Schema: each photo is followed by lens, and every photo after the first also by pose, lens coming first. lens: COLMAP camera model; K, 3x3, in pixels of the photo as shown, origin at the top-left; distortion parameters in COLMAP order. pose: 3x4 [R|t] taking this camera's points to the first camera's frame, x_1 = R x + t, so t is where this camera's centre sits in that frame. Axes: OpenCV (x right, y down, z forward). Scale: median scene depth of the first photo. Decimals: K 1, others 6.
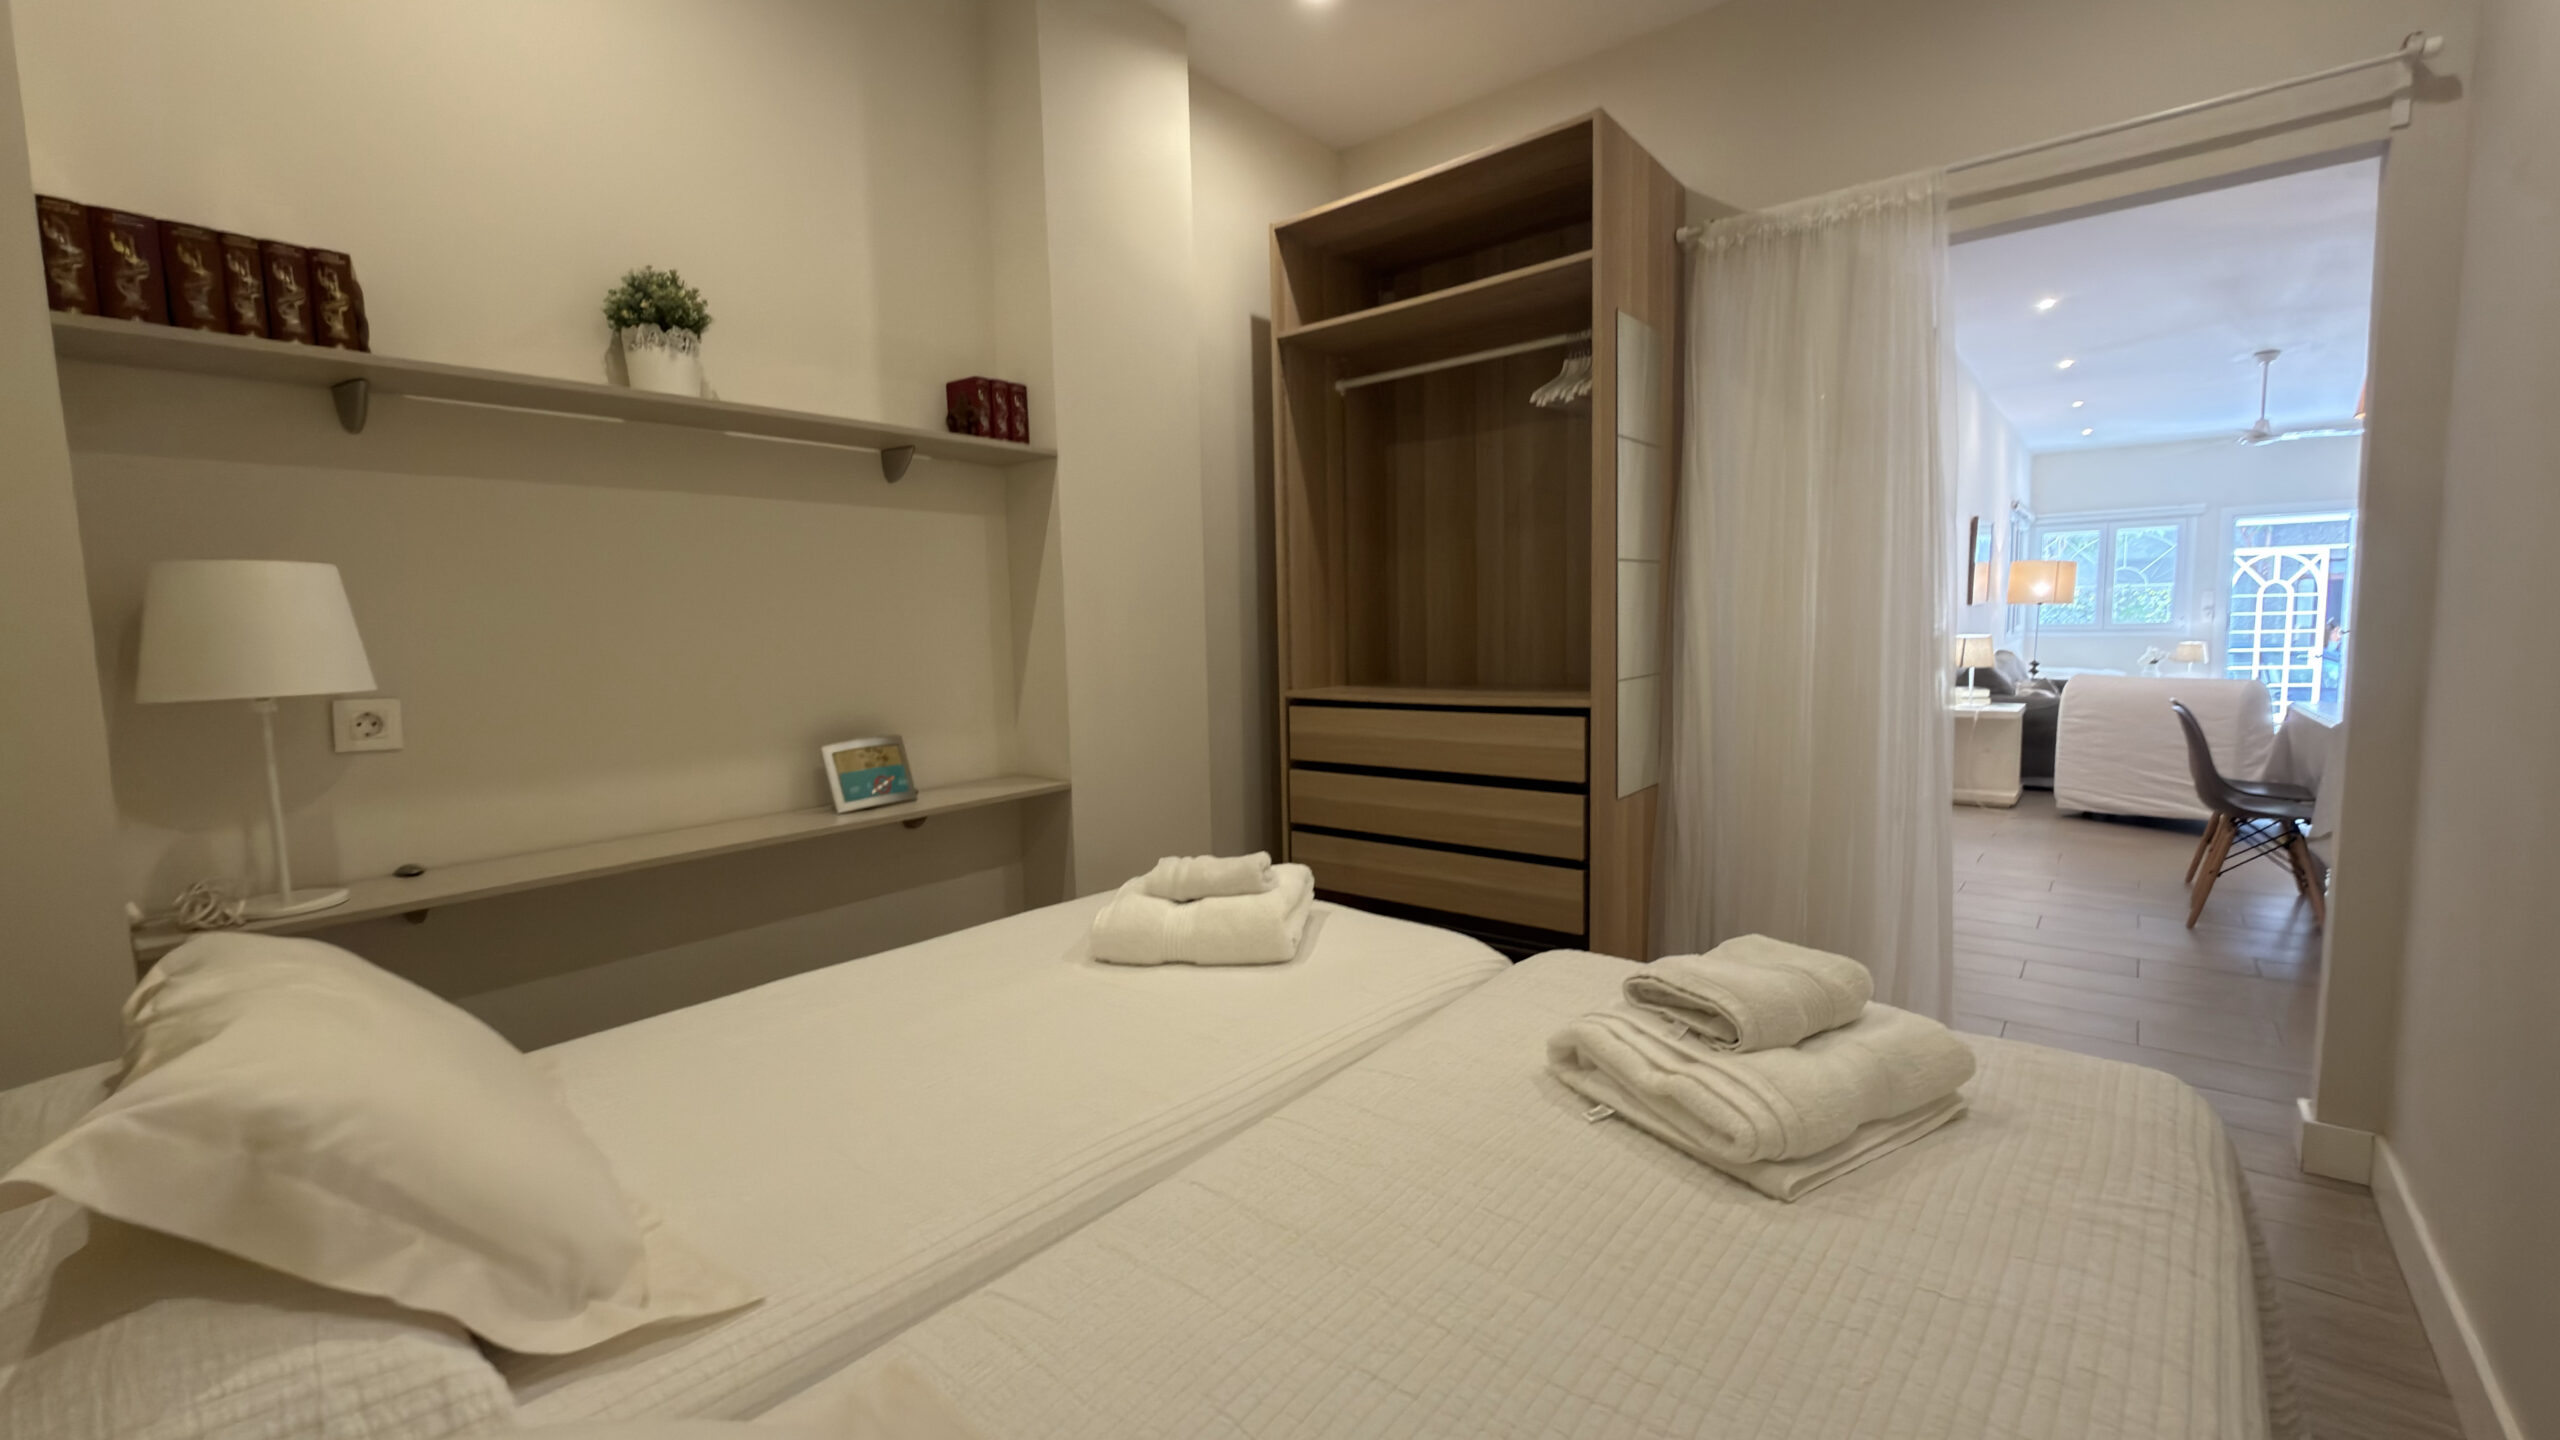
lens RADIAL K [[1028.5, 0, 1279.4], [0, 1028.5, 717.7], [0, 0, 1]] dist [0.002264, 0.000286]
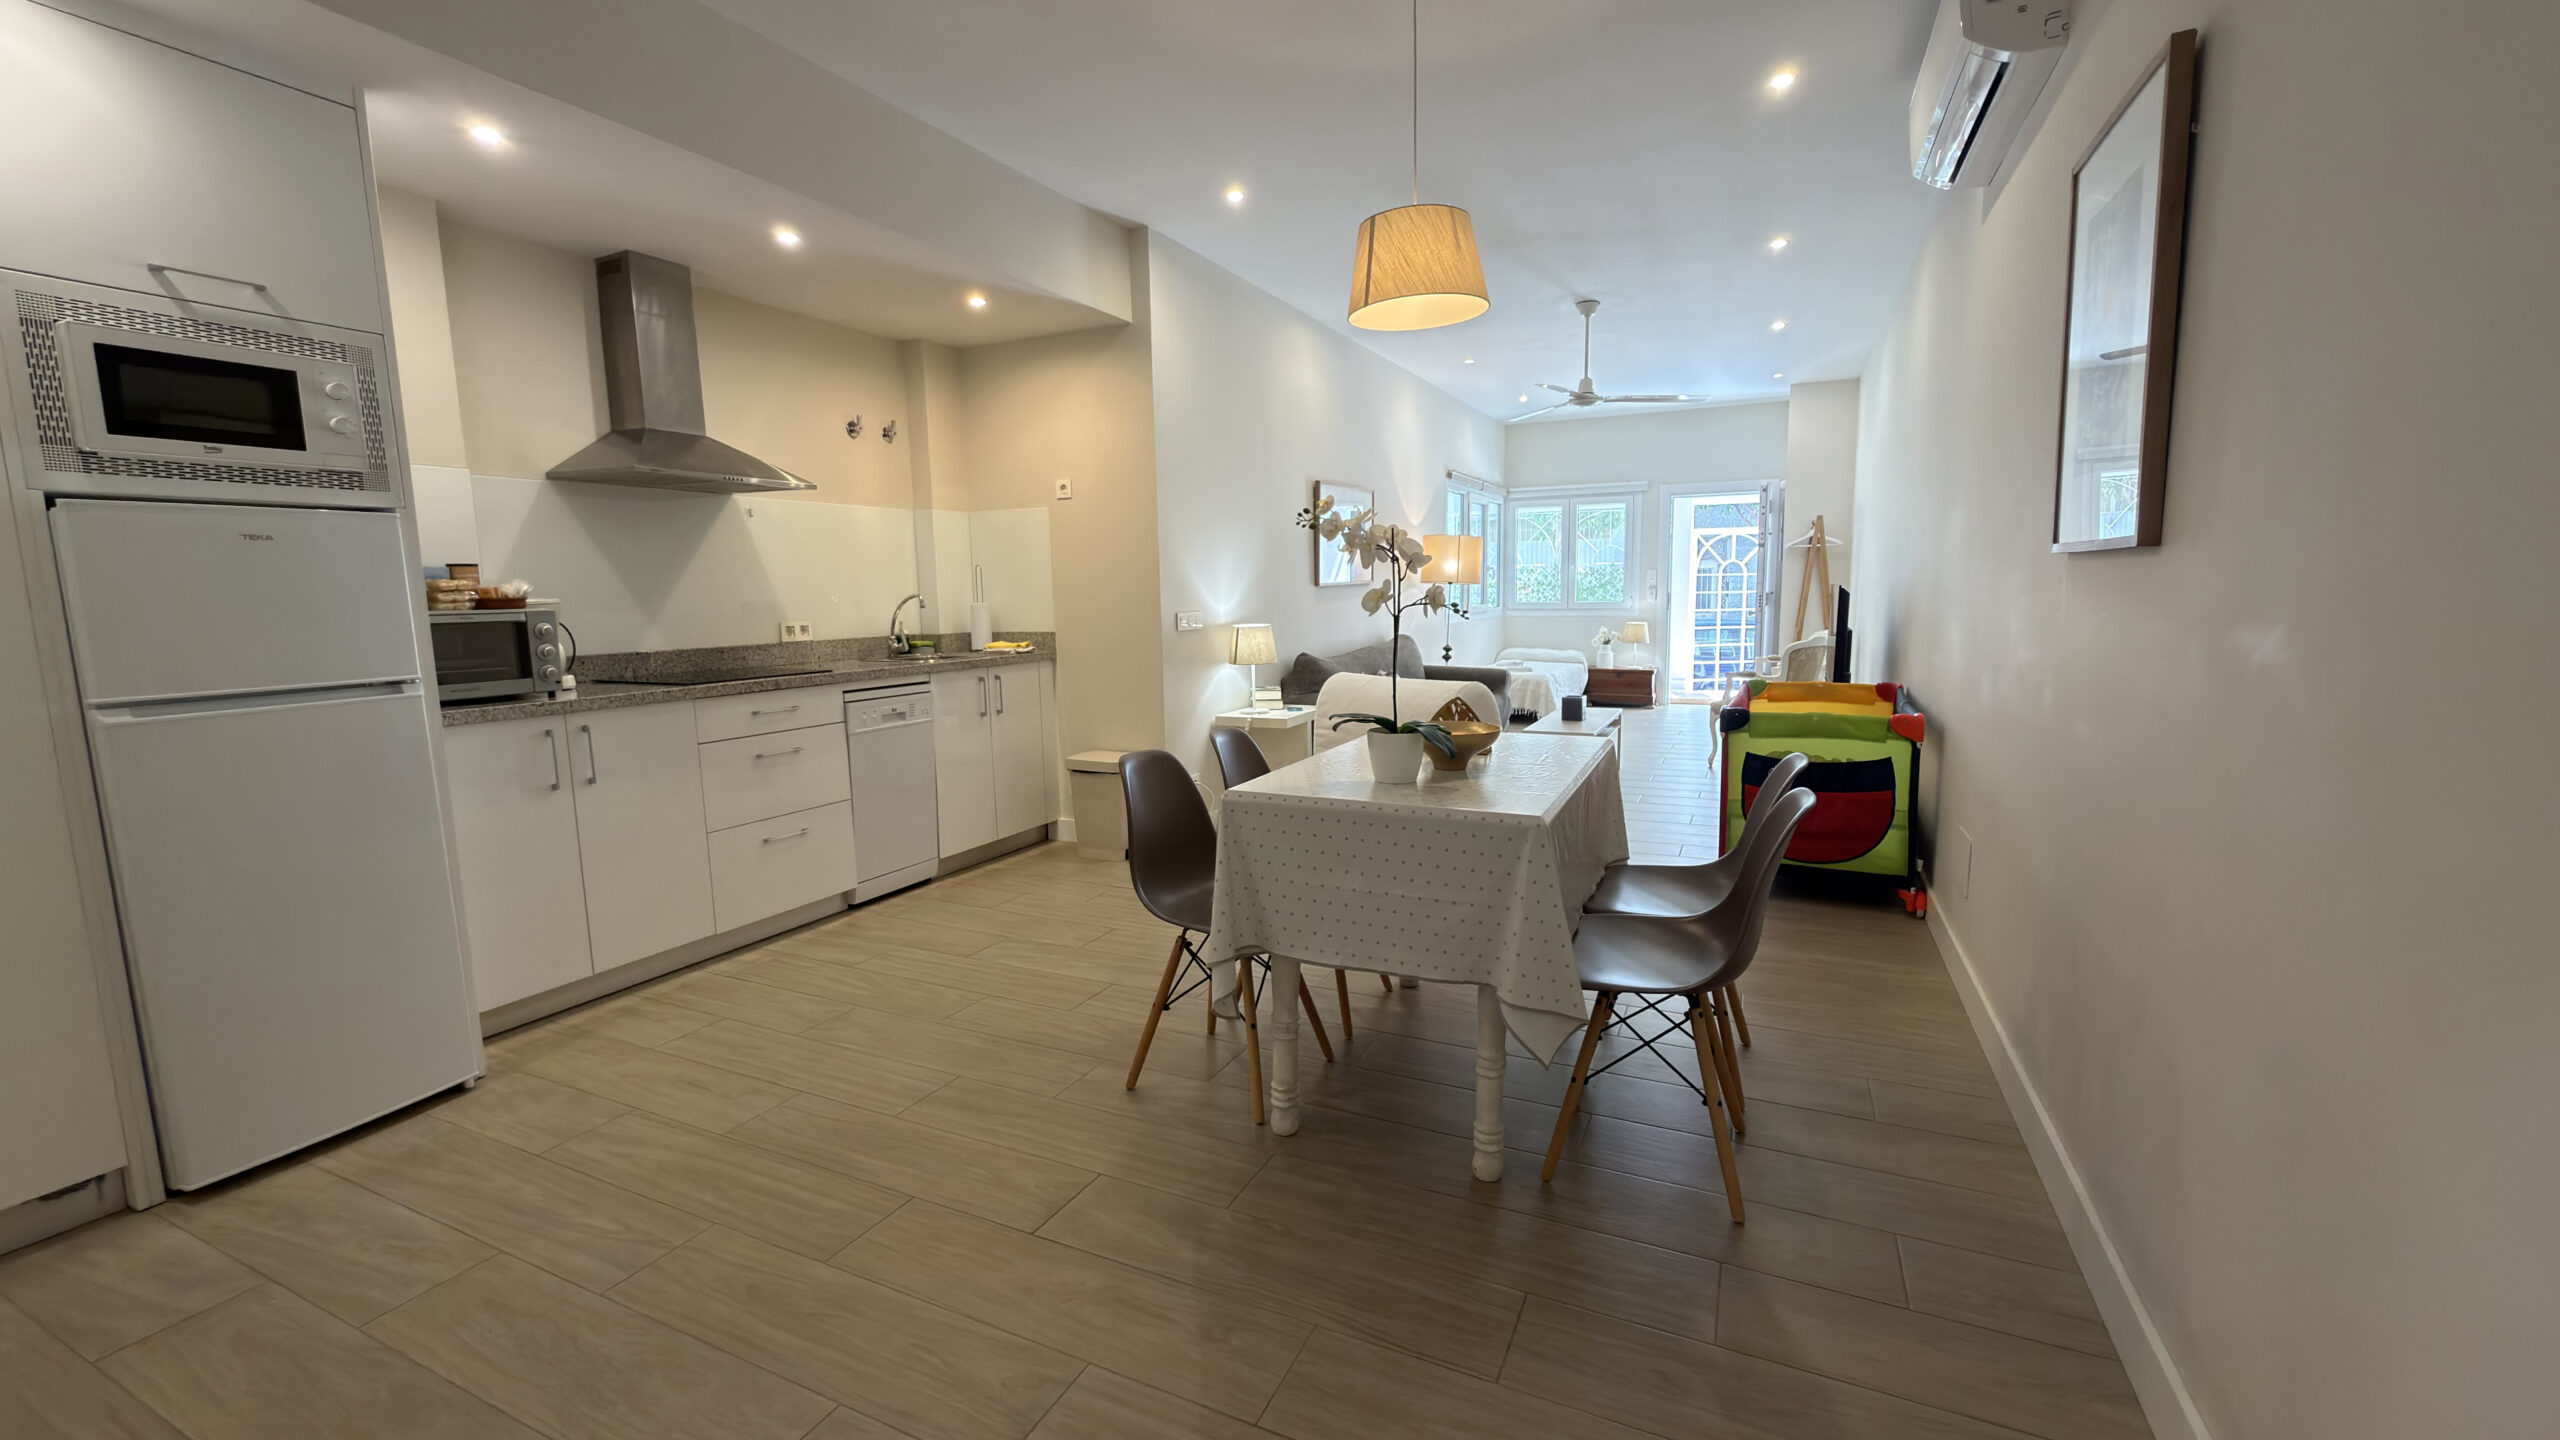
lens RADIAL K [[1024.3, 0, 1278.3], [0, 1024.3, 718.1], [0, 0, 1]] dist [0.001731, 0.000252]
pose [[0.969266, -0.028668, 0.244340, 0.309394], [0.021315, 0.999238, 0.032683, -0.020866], [-0.245091, -0.026471, 0.969139, 0.131984]]
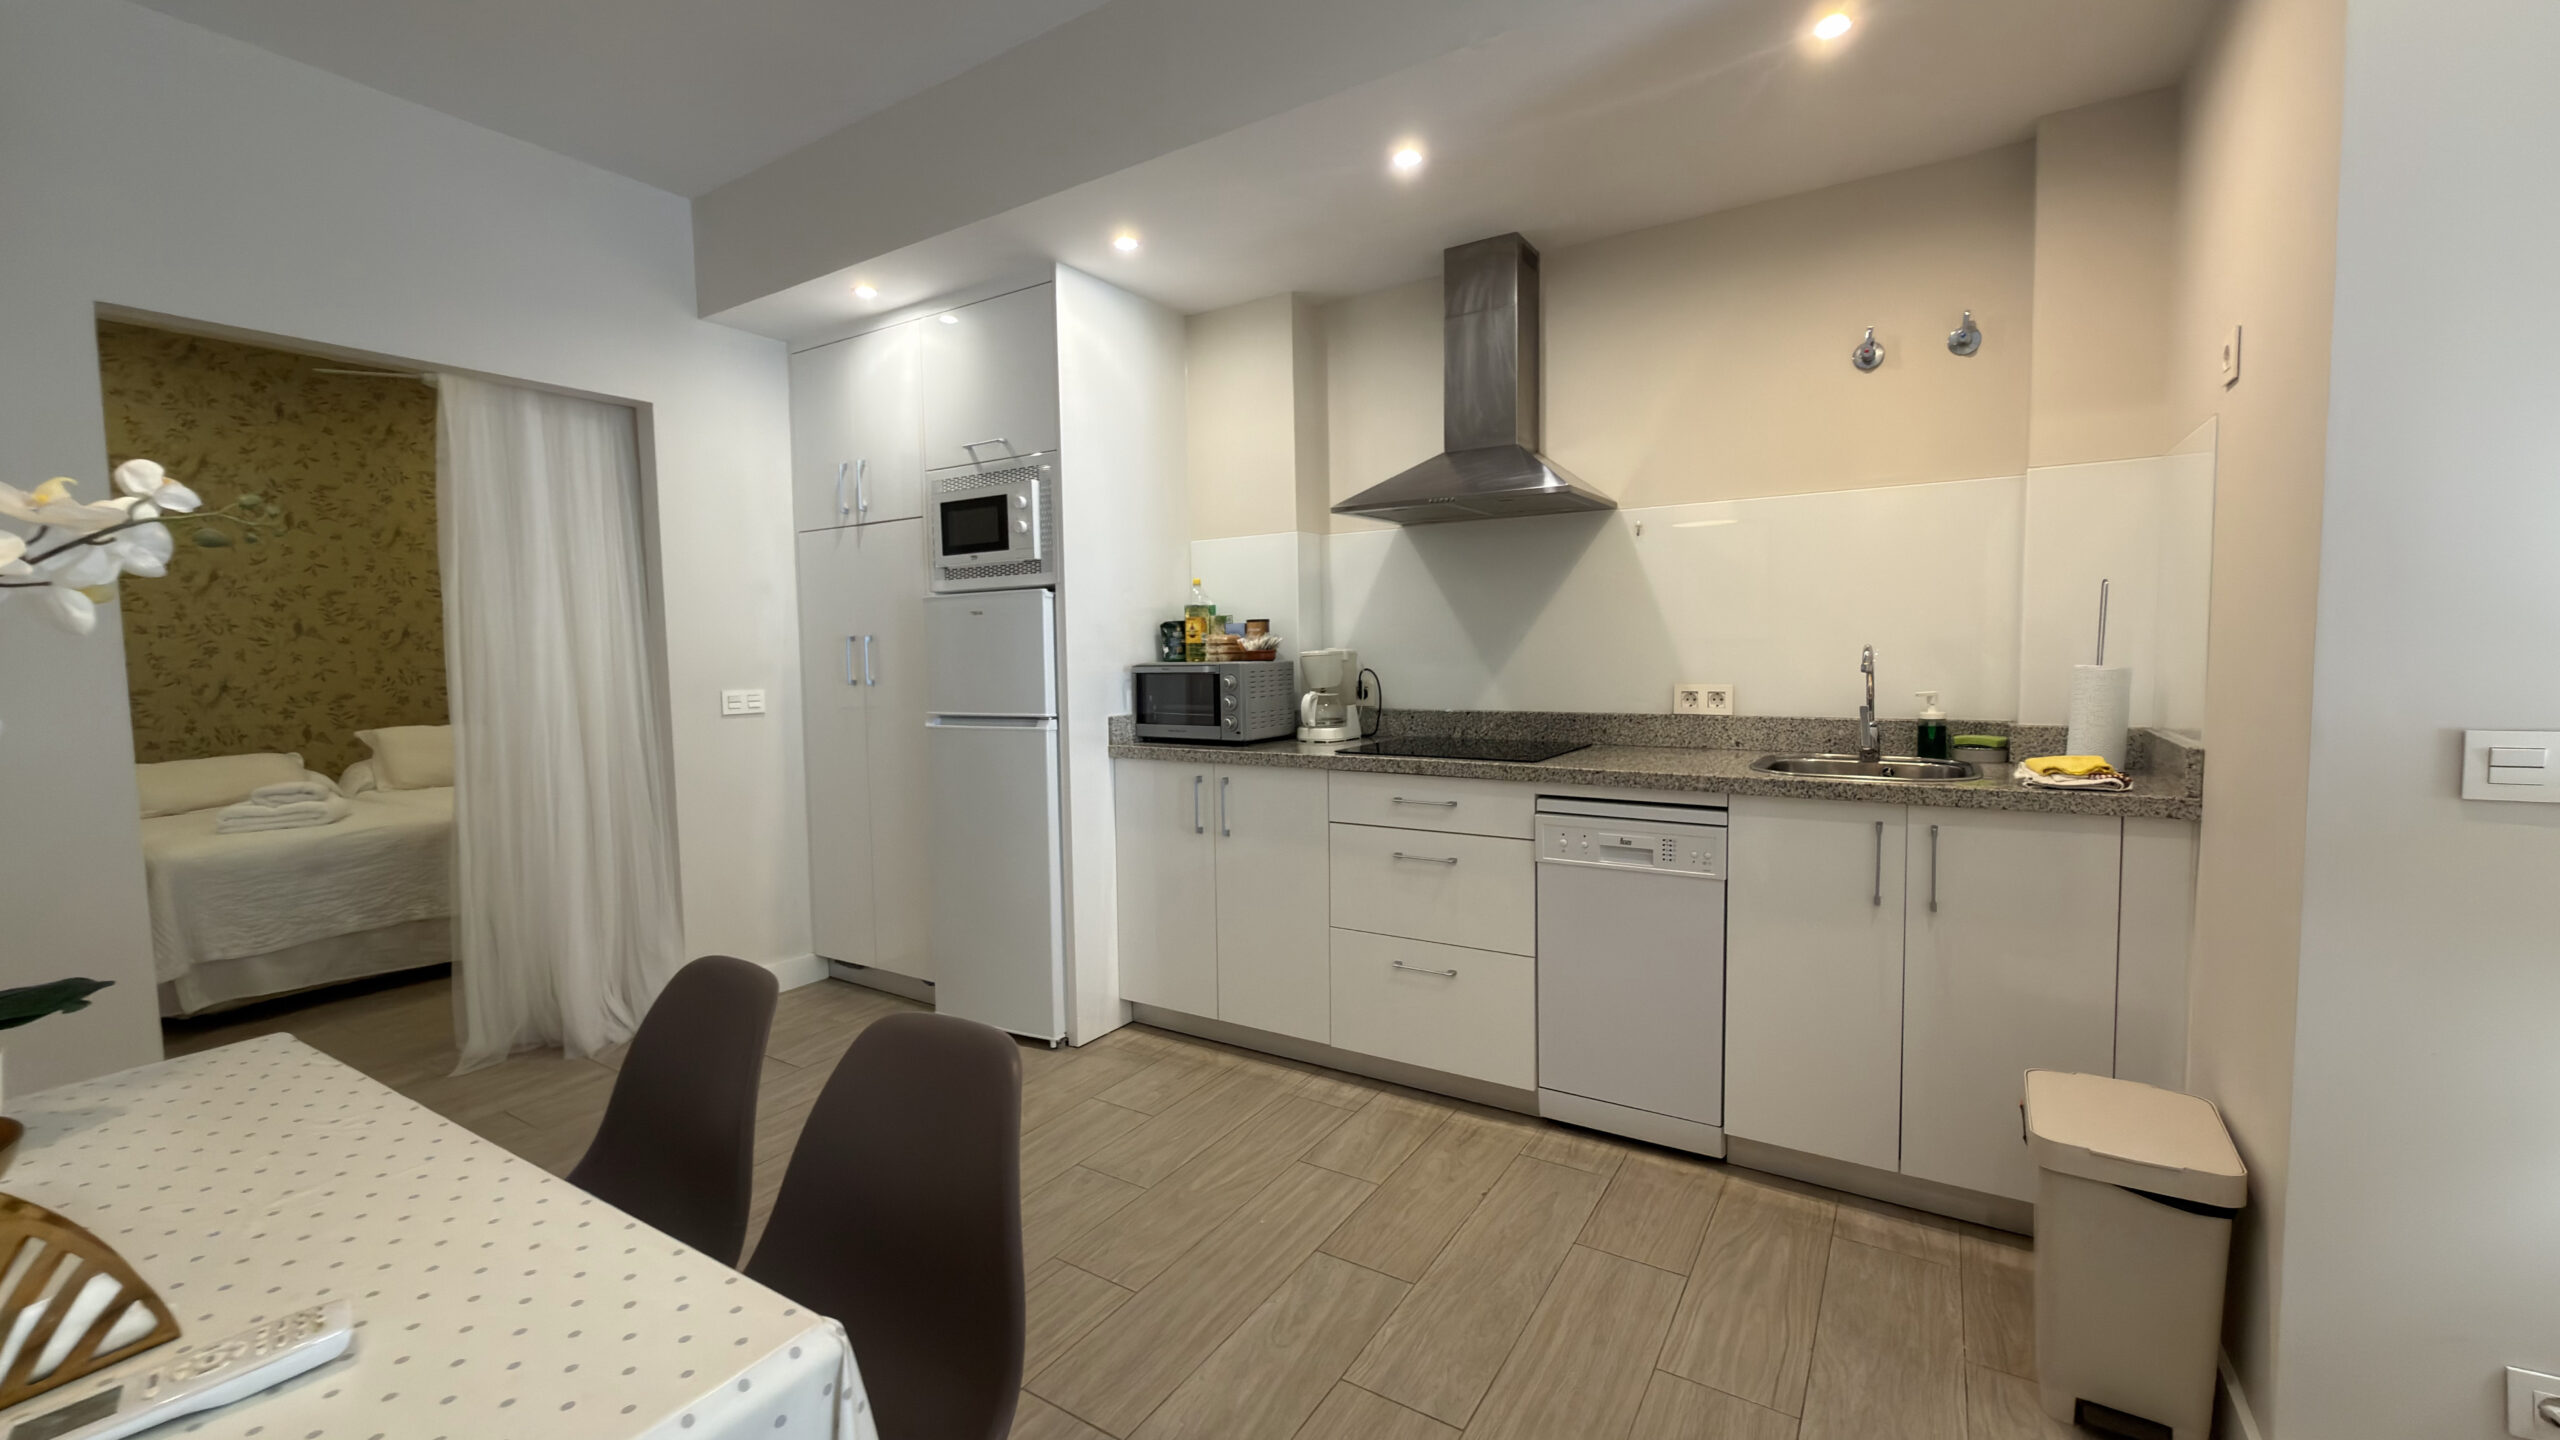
lens RADIAL K [[1024.3, 0, 1278.3], [0, 1024.3, 718.1], [0, 0, 1]] dist [0.001731, 0.000252]
pose [[0.131437, 0.084969, -0.987676, 0.485687], [-0.076010, 0.994251, 0.075420, -0.054847], [0.988406, 0.065160, 0.137140, 0.444175]]
